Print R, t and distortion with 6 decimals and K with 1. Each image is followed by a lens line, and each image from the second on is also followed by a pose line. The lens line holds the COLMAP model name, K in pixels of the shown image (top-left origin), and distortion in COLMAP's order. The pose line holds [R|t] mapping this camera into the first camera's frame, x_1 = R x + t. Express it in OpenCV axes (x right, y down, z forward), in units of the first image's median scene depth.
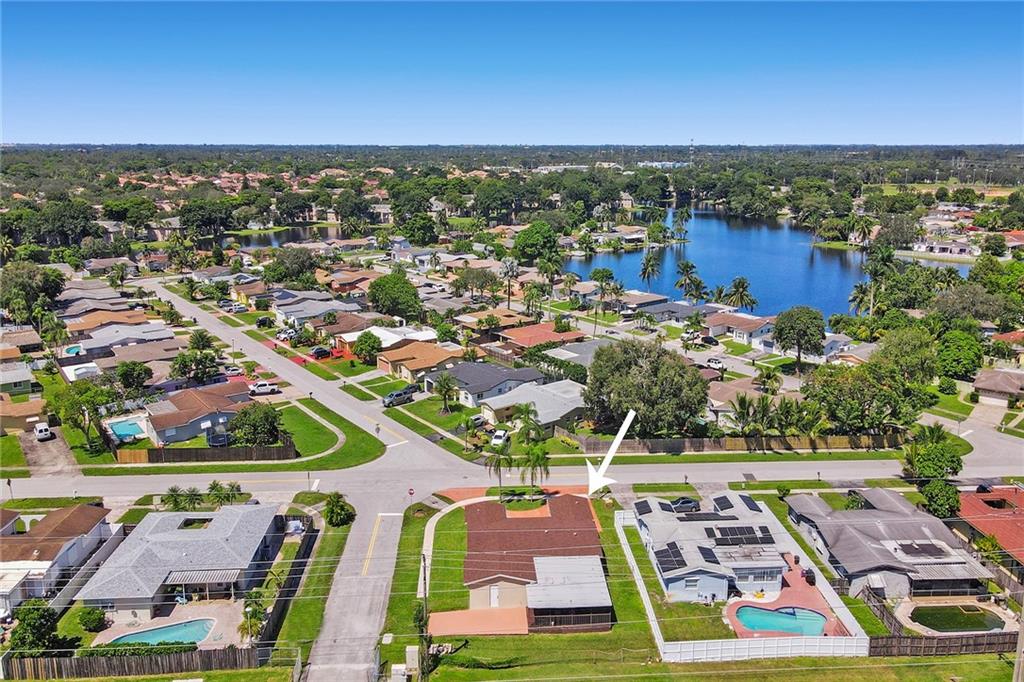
lens RADIAL K [[734.8, 0, 513.0], [0, 734.8, 383.5], [0, 0, 1]] dist [0.001370, 0.001912]
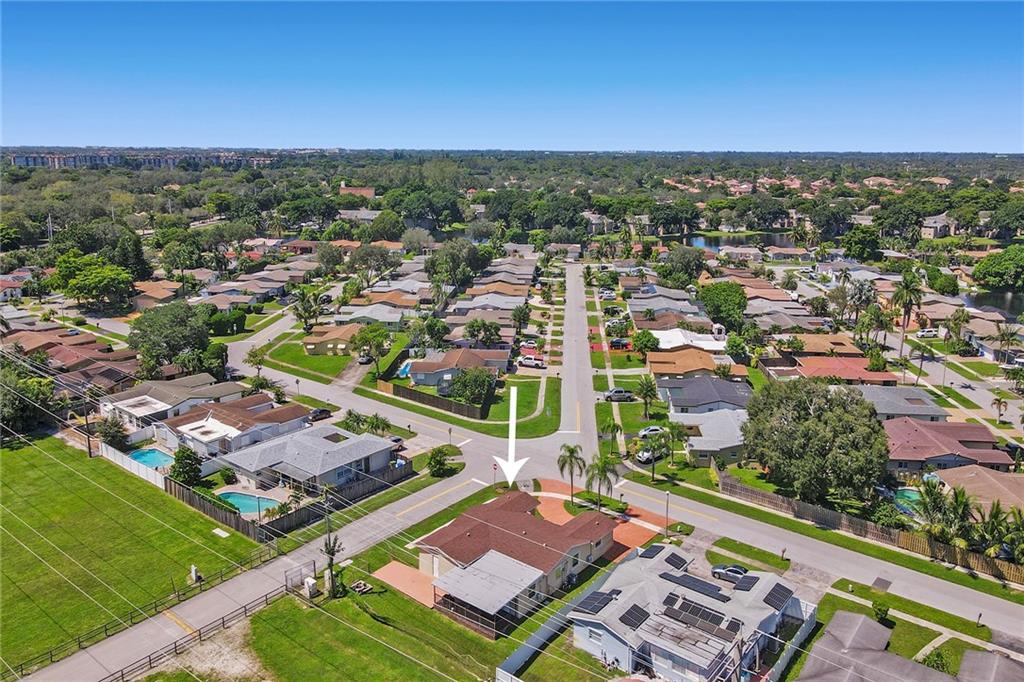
lens RADIAL K [[730.8, 0, 512.0], [0, 730.8, 341.0], [0, 0, 1]] dist [0.006105, 0.002256]
pose [[0.749954, 0.172448, -0.638616, 0.430761], [-0.211167, 0.977320, 0.015927, -0.044267], [0.626879, 0.122910, 0.769361, 0.136678]]
